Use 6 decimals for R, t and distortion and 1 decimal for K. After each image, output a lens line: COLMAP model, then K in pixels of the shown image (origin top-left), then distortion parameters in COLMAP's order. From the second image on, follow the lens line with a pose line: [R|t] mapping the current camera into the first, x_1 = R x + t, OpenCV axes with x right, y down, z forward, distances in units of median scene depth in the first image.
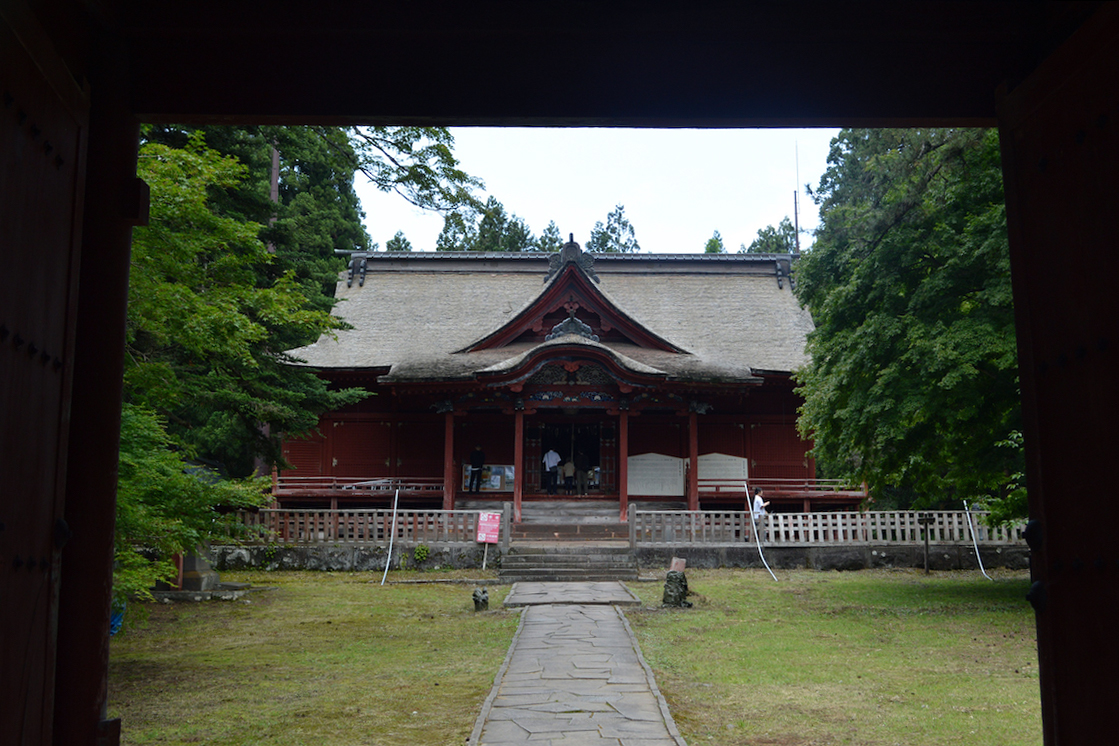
lens RADIAL K [[1355.3, 0, 559.5], [0, 1355.3, 373.0], [0, 0, 1]] dist [-0.083702, -0.005047]
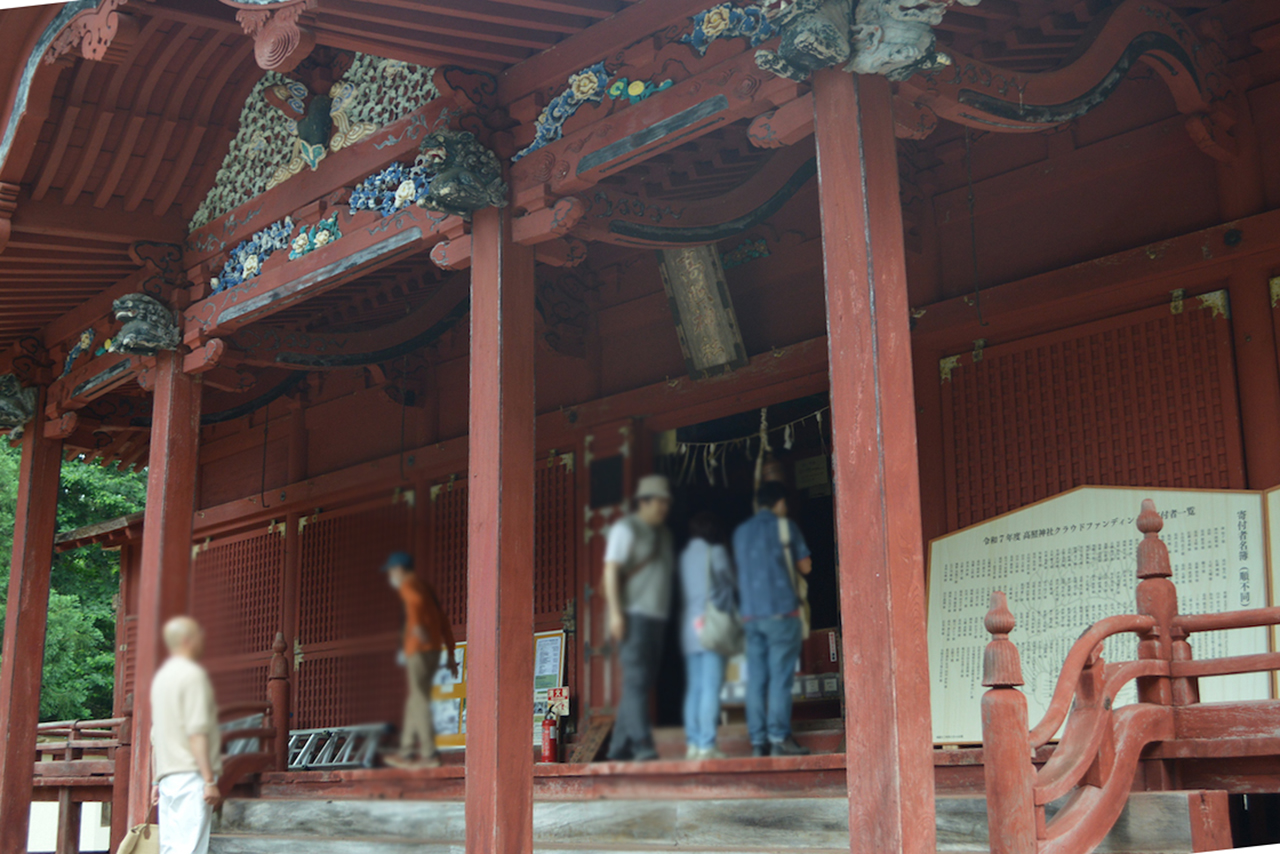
lens RADIAL K [[1550.3, 0, 640.0], [0, 1550.3, 427.0], [0, 0, 1]] dist [-0.083702, -0.005047]
pose [[0.681409, -0.178268, -0.709861, 0.181377], [0.106319, 0.983706, -0.144981, 0.078888], [0.724139, 0.023320, 0.689259, 0.890588]]
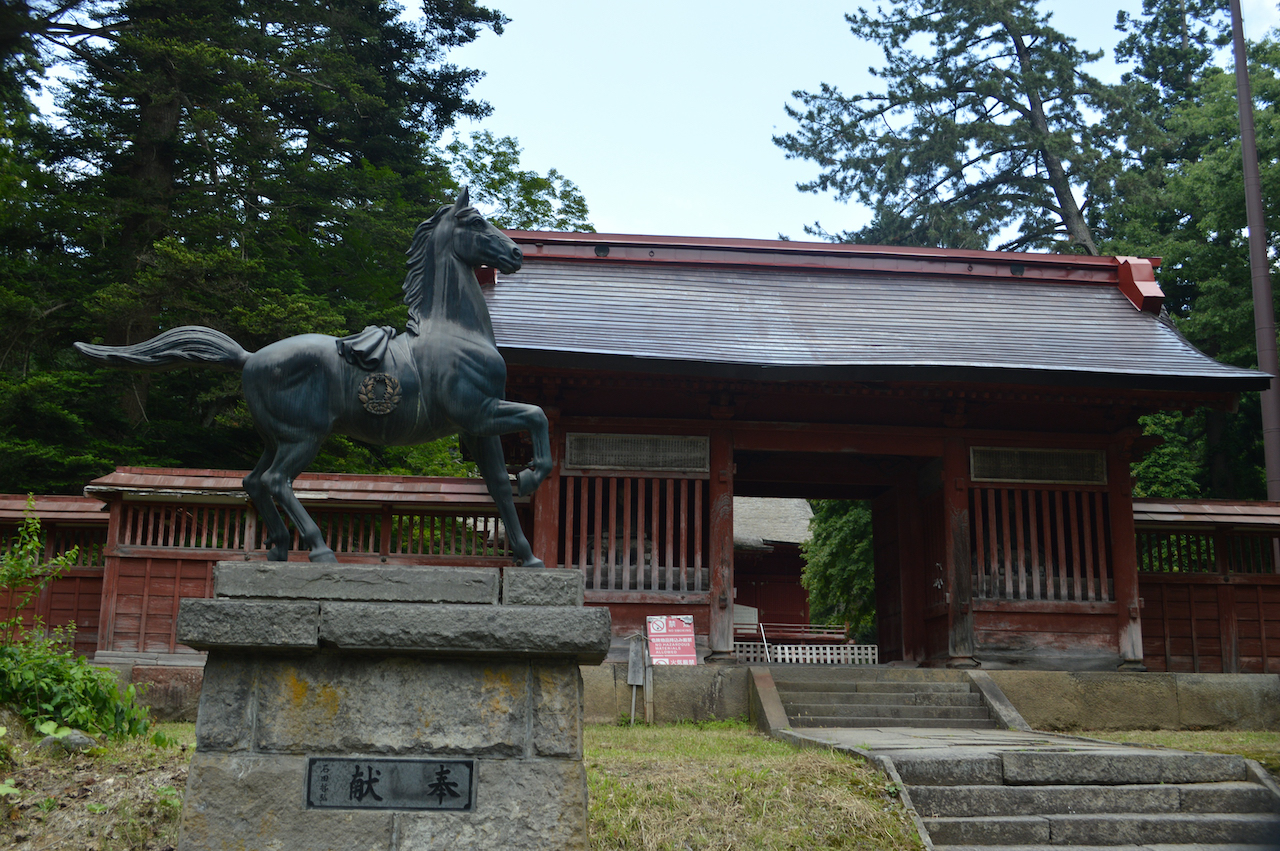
lens RADIAL K [[1550.3, 0, 640.0], [0, 1550.3, 425.5], [0, 0, 1]] dist [-0.083702, -0.005047]
pose [[0.995856, 0.028166, 0.086470, -0.142888], [-0.021983, 0.997188, -0.071641, -0.003911], [-0.088244, 0.069443, 0.993675, -0.638974]]
